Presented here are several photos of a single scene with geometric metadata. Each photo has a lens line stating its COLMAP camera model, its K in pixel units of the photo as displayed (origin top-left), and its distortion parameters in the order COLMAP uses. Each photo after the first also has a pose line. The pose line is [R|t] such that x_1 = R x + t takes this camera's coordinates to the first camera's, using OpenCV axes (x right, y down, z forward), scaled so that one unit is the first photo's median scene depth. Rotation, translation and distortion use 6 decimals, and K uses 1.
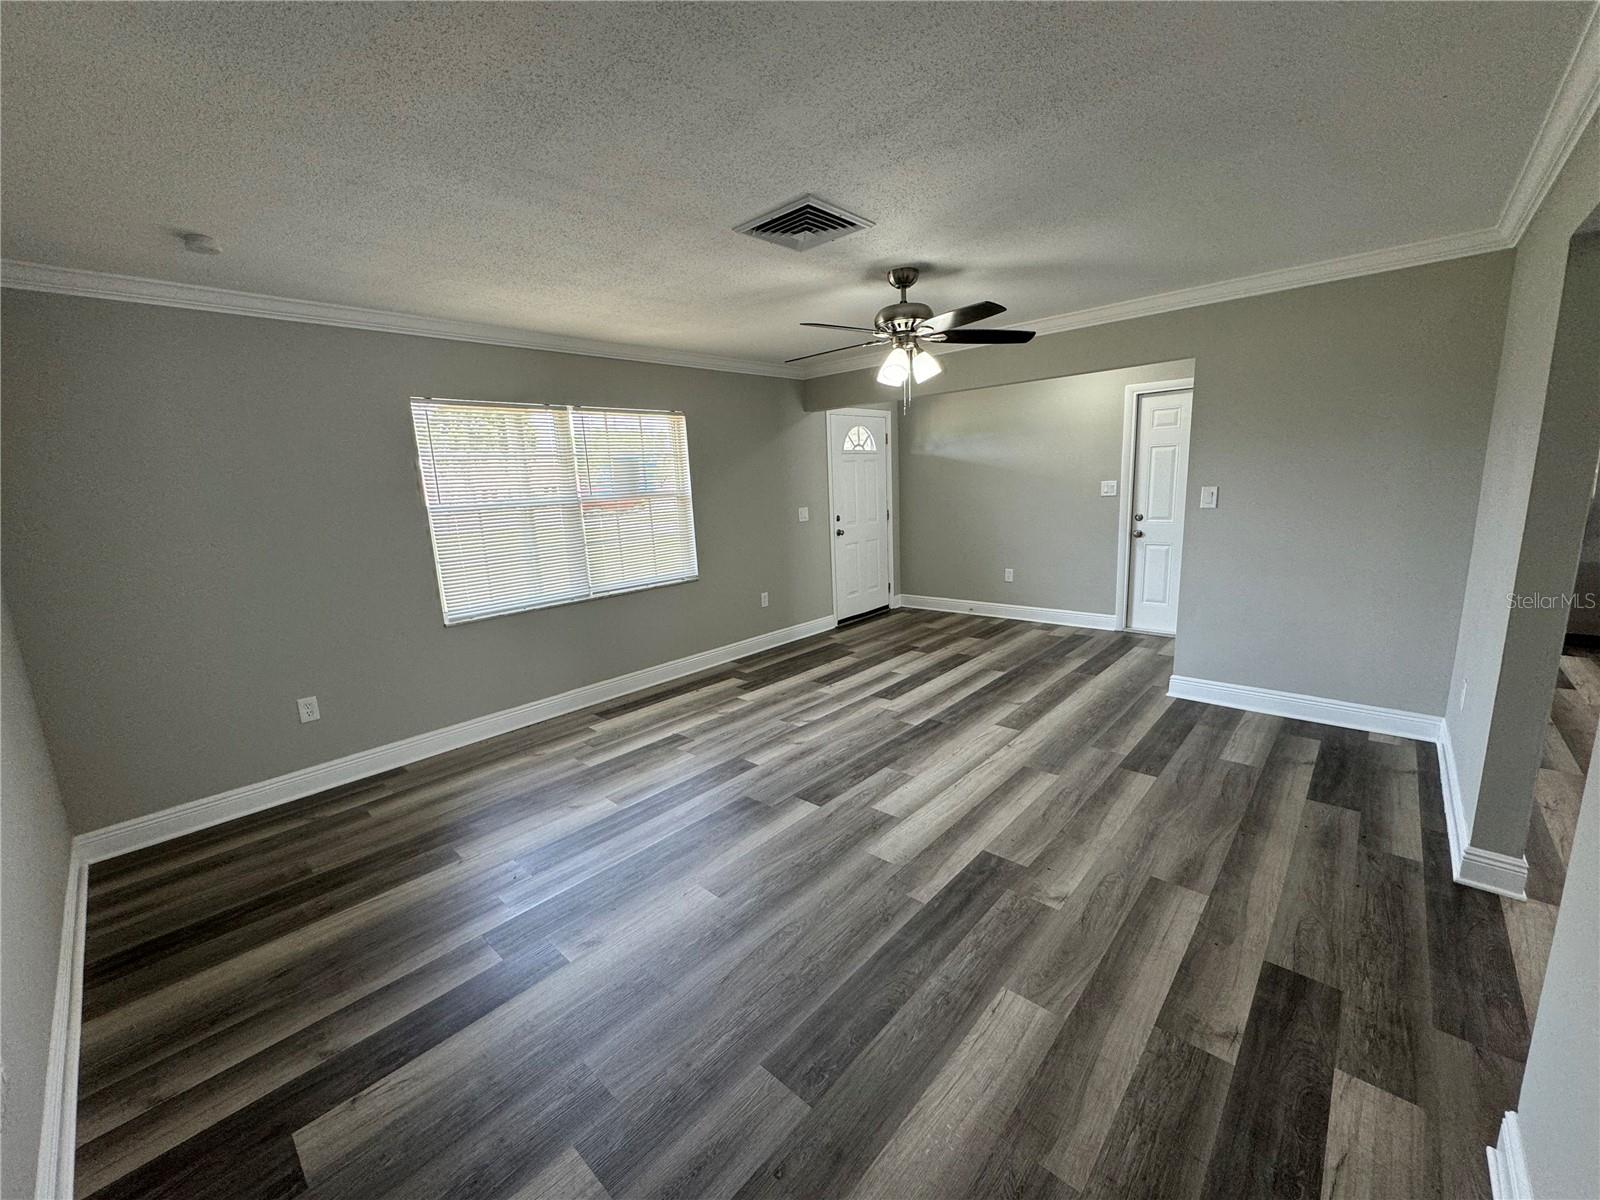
lens RADIAL K [[638.9, 0, 799.6], [0, 638.9, 602.2], [0, 0, 1]] dist [-0.005178, 0.000264]
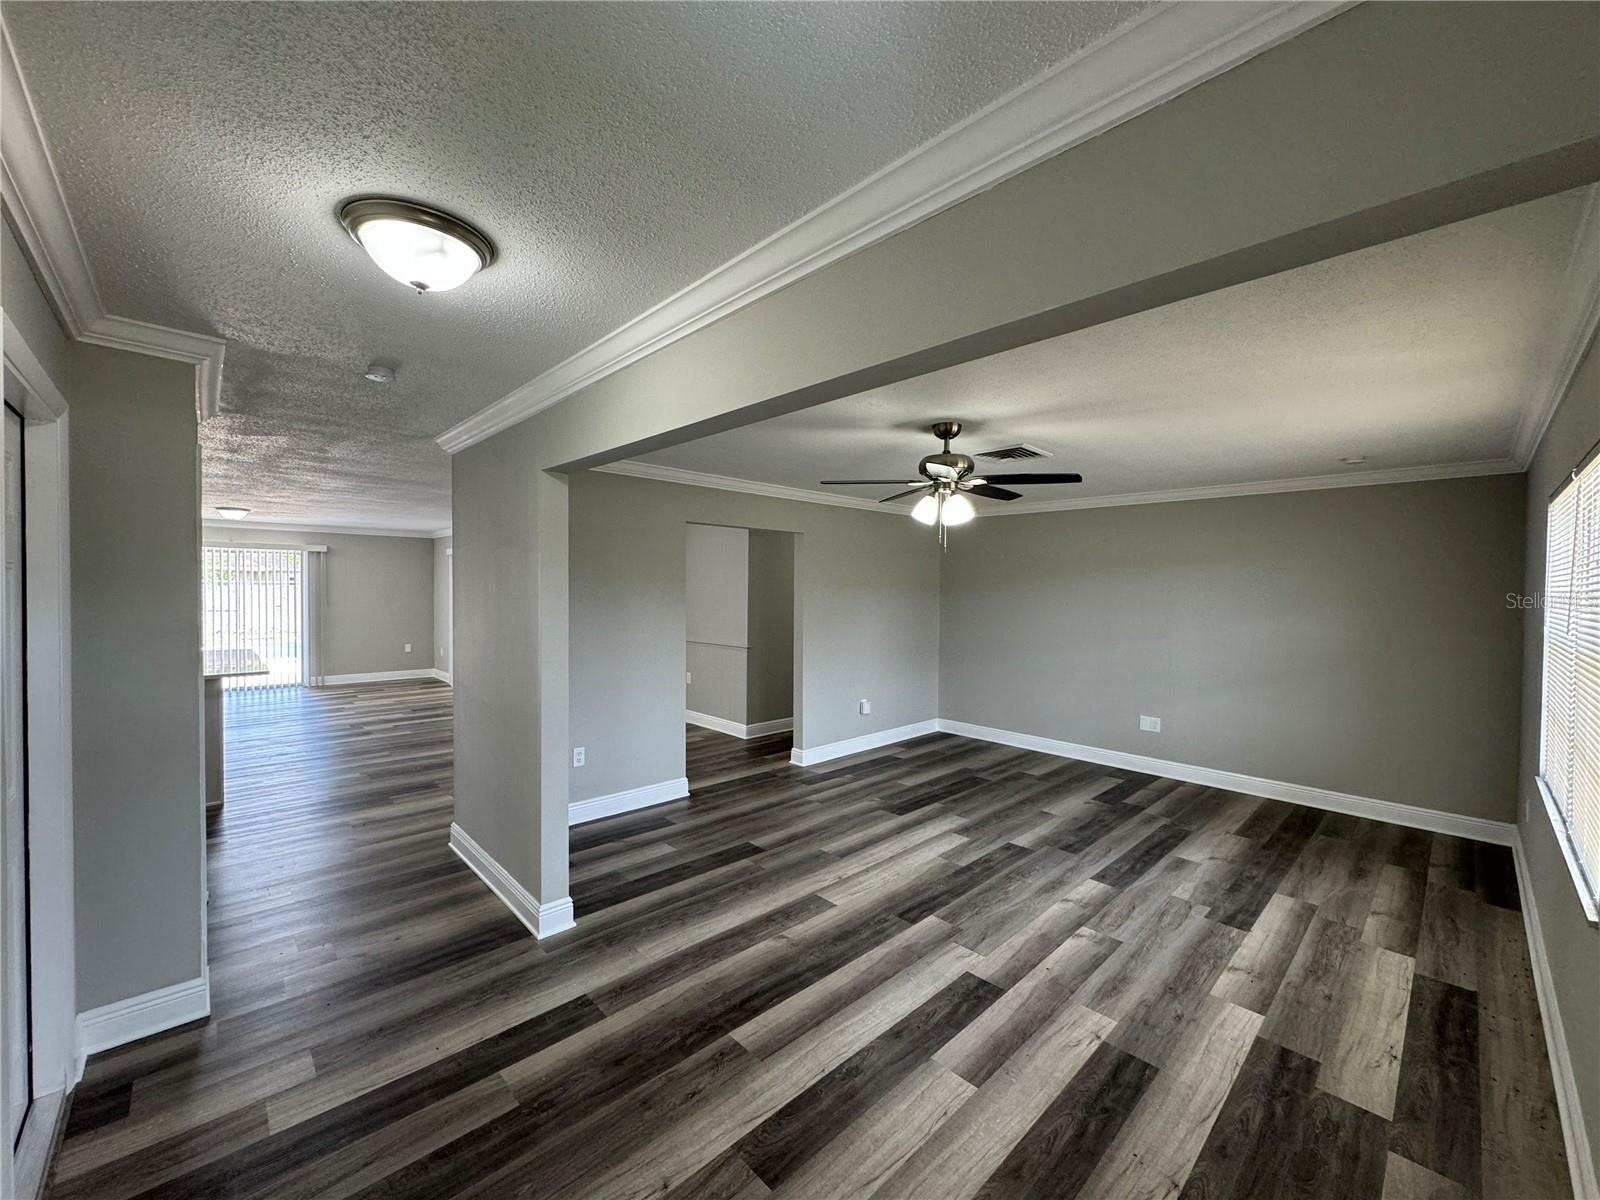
lens RADIAL K [[638.9, 0, 799.6], [0, 638.9, 602.2], [0, 0, 1]] dist [-0.005178, 0.000264]
pose [[-0.997020, 0.035180, 0.068652, 0.304431], [0.048896, 0.976545, 0.209686, -0.404067], [-0.059665, 0.212418, -0.975356, 1.866193]]
